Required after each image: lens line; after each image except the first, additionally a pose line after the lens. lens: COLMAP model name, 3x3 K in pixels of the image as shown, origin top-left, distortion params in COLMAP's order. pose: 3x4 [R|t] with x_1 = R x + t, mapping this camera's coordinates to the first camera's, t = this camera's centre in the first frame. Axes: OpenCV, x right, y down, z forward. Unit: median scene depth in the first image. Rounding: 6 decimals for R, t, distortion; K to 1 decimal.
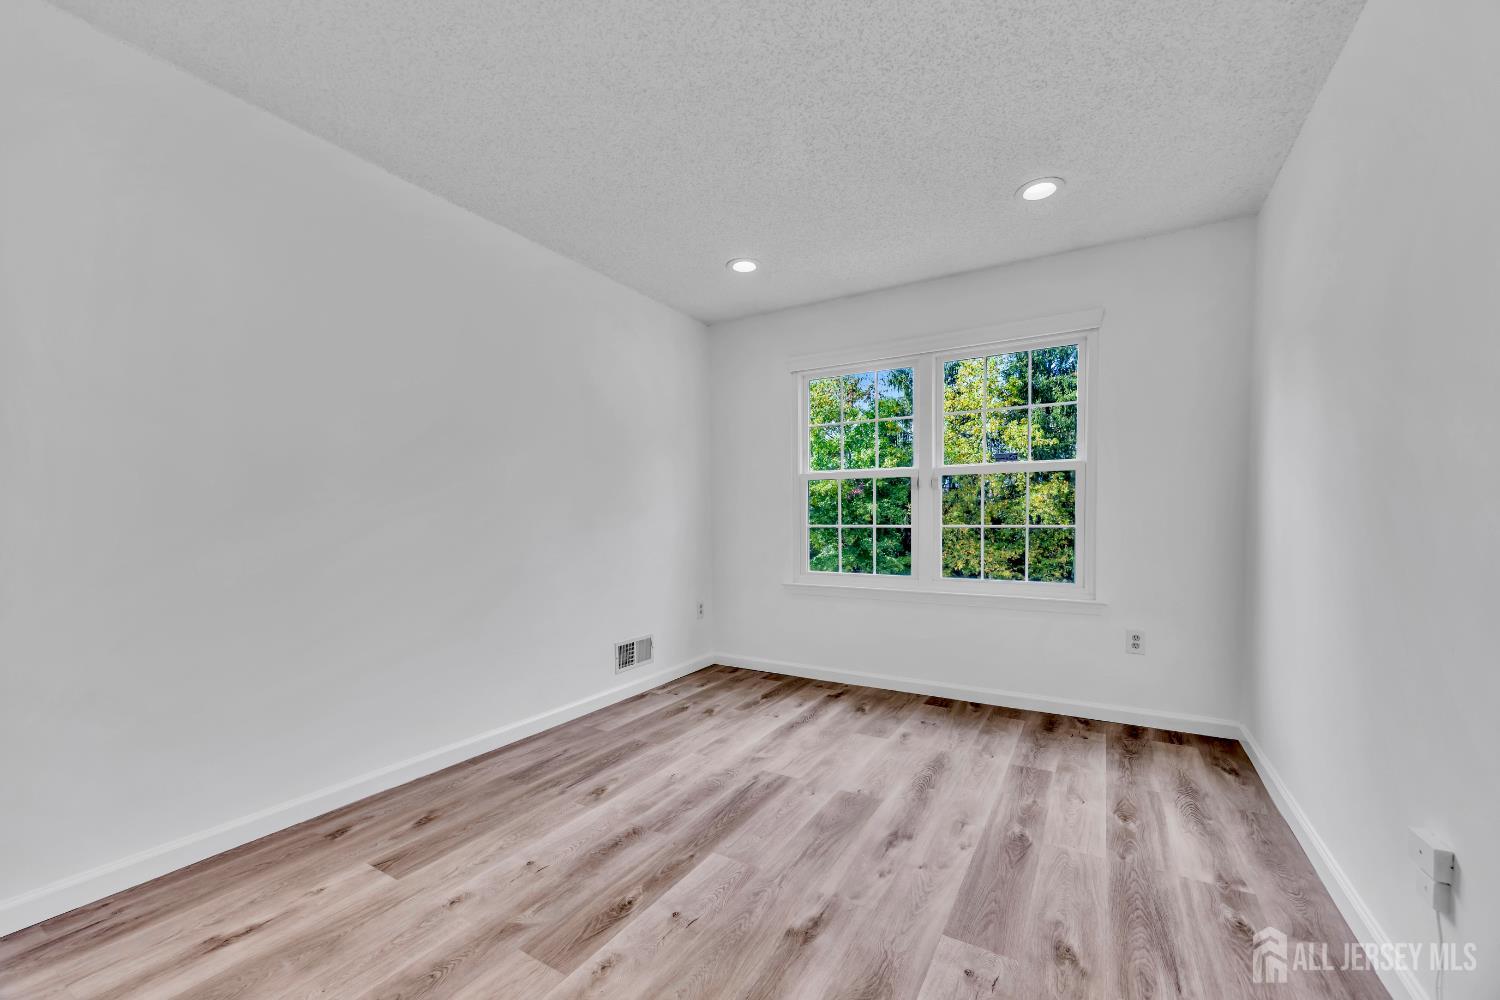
lens RADIAL K [[571.9, 0, 745.6], [0, 571.9, 512.4], [0, 0, 1]] dist [0.000498, -0.000044]
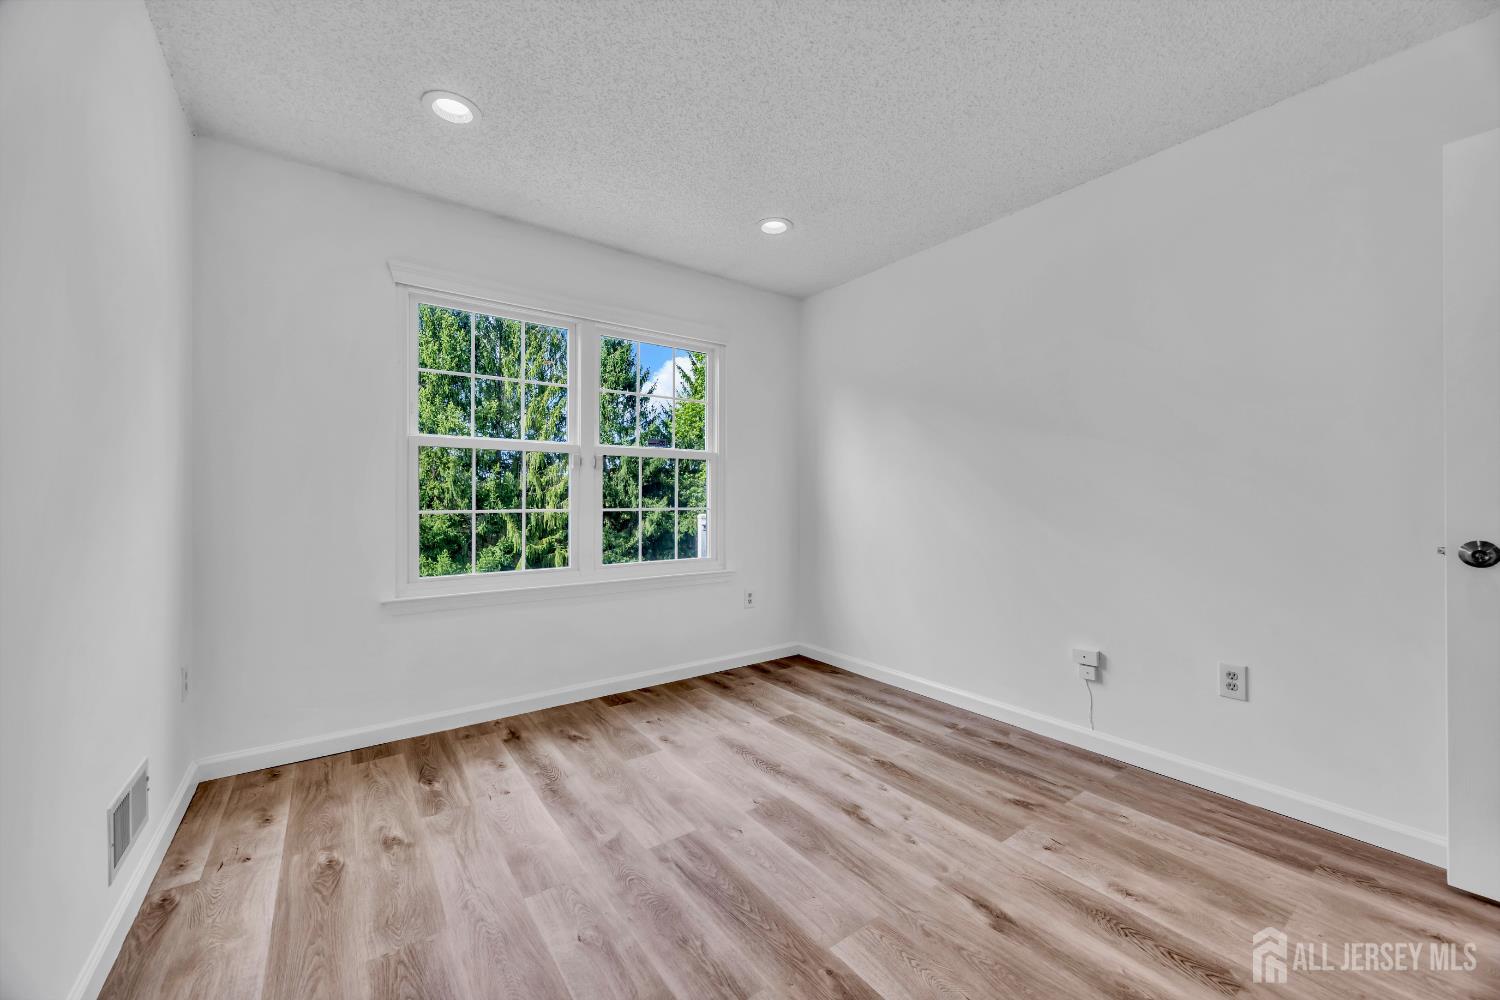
lens RADIAL K [[571.9, 0, 738.9], [0, 571.9, 499.2], [0, 0, 1]] dist [0.000498, -0.000044]
pose [[0.398378, 0.005338, 0.917206, -0.507713], [-0.011495, 0.999934, -0.000826, 0.003454], [-0.917150, -0.010214, 0.398412, 0.519254]]
